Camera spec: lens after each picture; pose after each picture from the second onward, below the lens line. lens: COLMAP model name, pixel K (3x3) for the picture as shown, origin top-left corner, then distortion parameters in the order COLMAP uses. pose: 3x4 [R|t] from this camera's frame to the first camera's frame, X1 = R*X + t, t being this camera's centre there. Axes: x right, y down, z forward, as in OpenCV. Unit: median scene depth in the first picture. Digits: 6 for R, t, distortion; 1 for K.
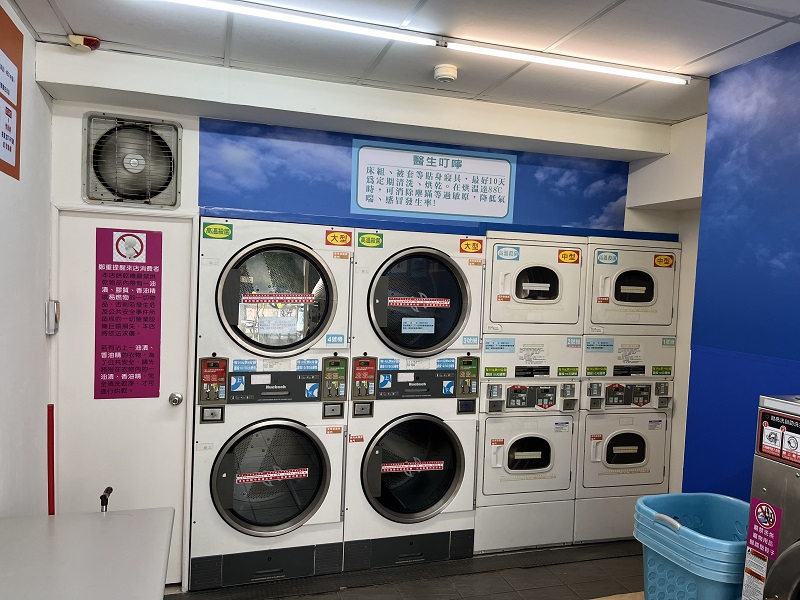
lens RADIAL K [[615.5, 0, 401.1], [0, 615.5, 304.3], [0, 0, 1]] dist [0.059223, -0.084053]
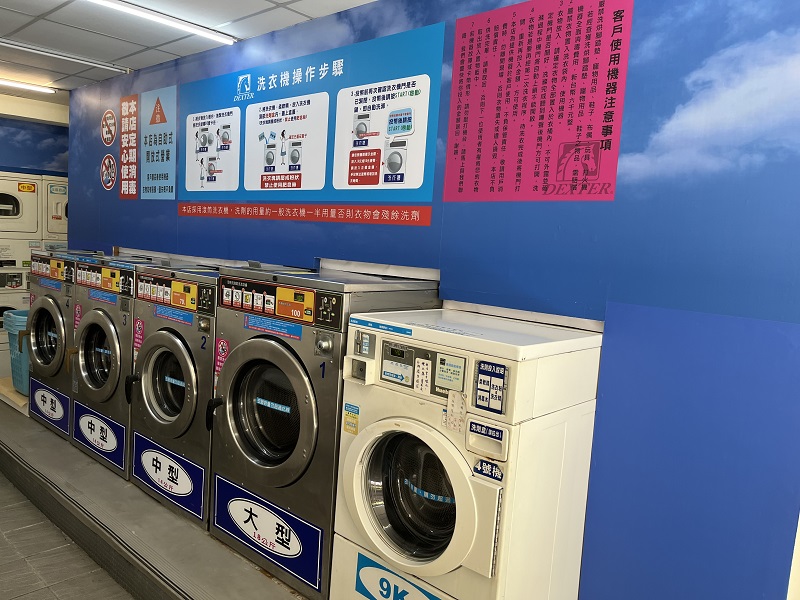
lens RADIAL K [[615.5, 0, 402.0], [0, 615.5, 303.4], [0, 0, 1]] dist [0.059223, -0.084053]
pose [[0.861137, -0.040678, 0.506742, 0.315272], [-0.009177, 0.995387, 0.095498, 0.057779], [-0.508290, -0.086888, 0.856792, -0.906541]]
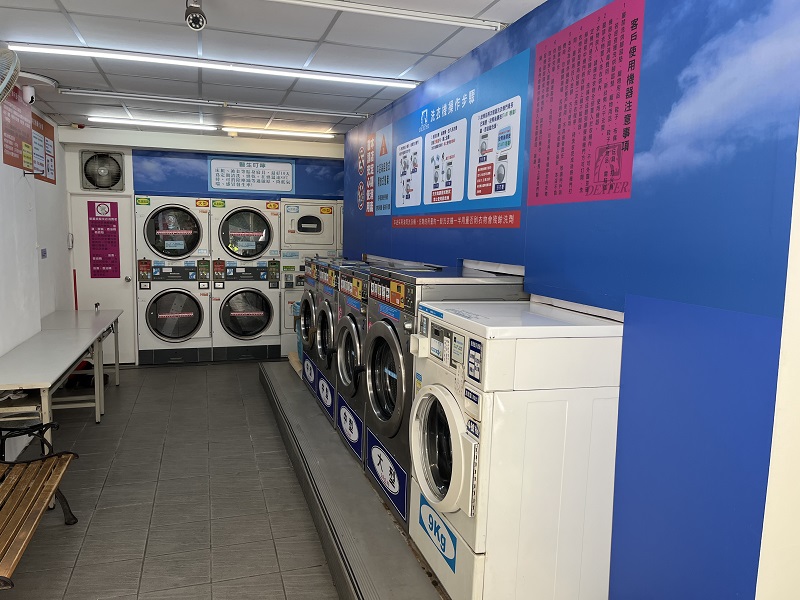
lens RADIAL K [[615.5, 0, 398.2], [0, 615.5, 299.6], [0, 0, 1]] dist [0.059223, -0.084053]
pose [[0.999883, -0.014511, -0.004903, 0.575208], [0.014851, 0.996810, 0.078419, 0.064560], [0.003749, -0.078483, 0.996908, -1.138717]]
